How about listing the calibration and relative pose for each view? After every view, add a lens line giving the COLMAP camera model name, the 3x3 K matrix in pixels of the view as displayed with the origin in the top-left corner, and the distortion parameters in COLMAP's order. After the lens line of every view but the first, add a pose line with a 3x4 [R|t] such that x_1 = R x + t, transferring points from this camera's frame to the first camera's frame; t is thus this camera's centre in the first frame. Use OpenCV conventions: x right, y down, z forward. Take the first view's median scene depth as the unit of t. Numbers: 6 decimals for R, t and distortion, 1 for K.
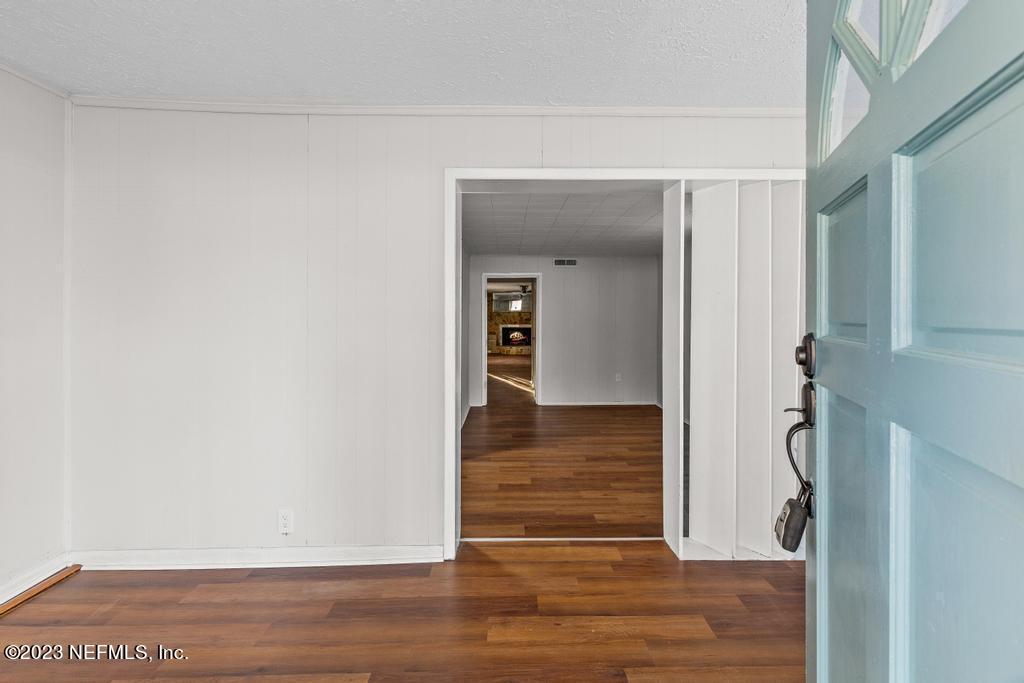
lens RADIAL K [[480.7, 0, 517.6], [0, 480.7, 310.3], [0, 0, 1]] dist [0.002367, 0.000513]
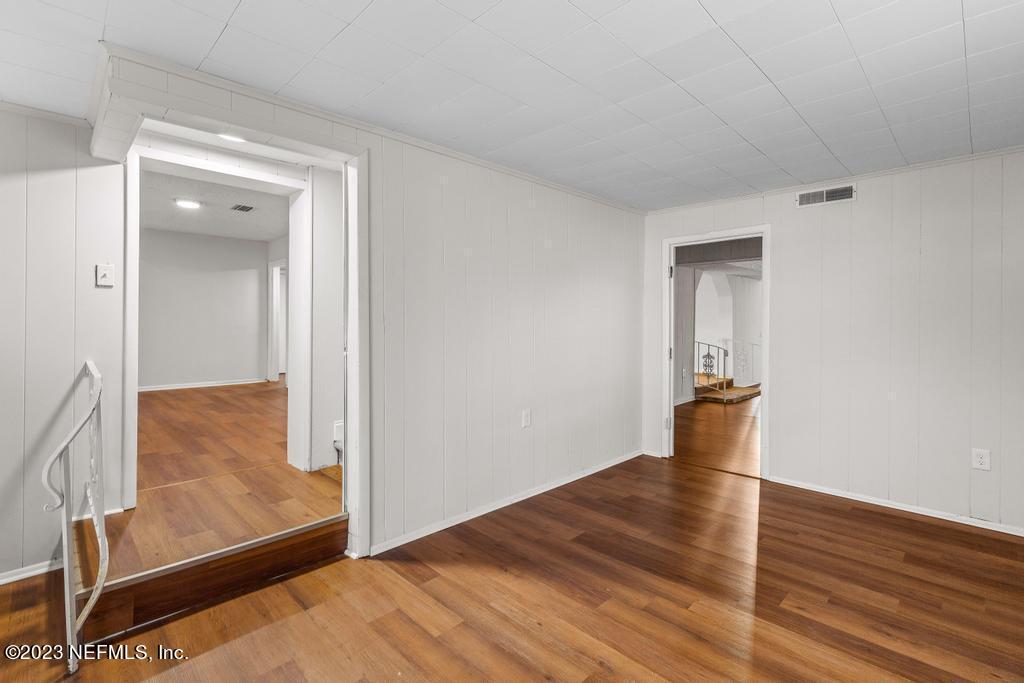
lens RADIAL K [[470.9, 0, 513.9], [0, 470.9, 317.4], [0, 0, 1]] dist [0.004657, 0.000443]
pose [[0.690312, -0.002835, -0.723506, 0.185440], [0.007559, 0.999966, 0.003294, 0.015227], [0.723472, -0.007743, 0.690310, 0.361954]]
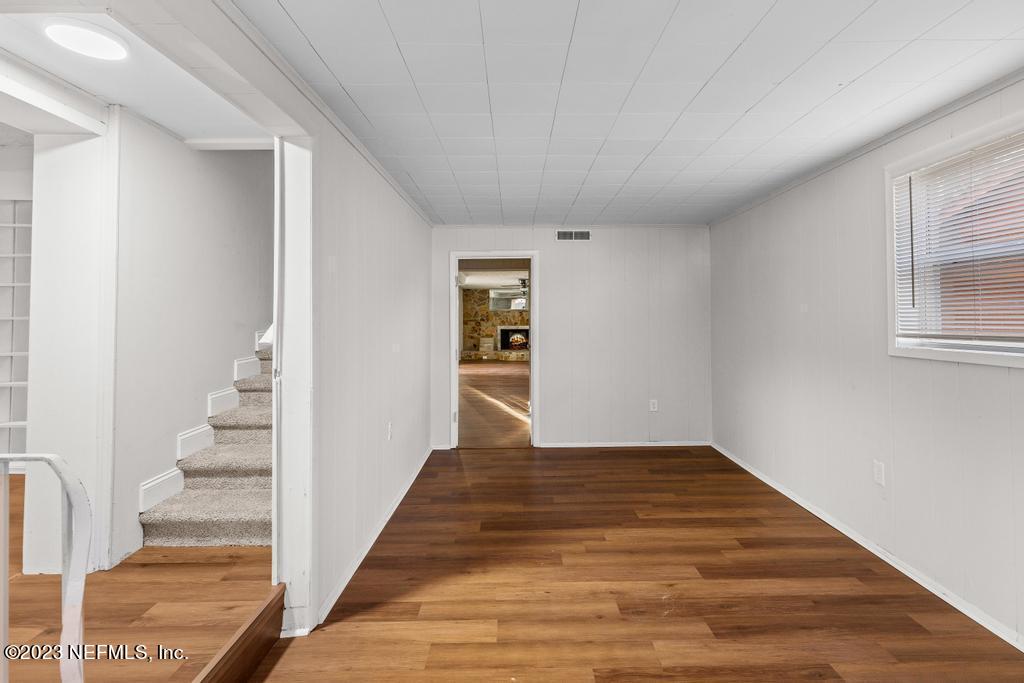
lens RADIAL K [[480.7, 0, 517.6], [0, 480.7, 310.3], [0, 0, 1]] dist [0.002367, 0.000513]
pose [[0.999847, -0.005804, -0.016503, 0.025469], [0.005788, 0.999983, -0.000991, 0.005243], [0.016508, 0.000895, 0.999863, 0.259919]]
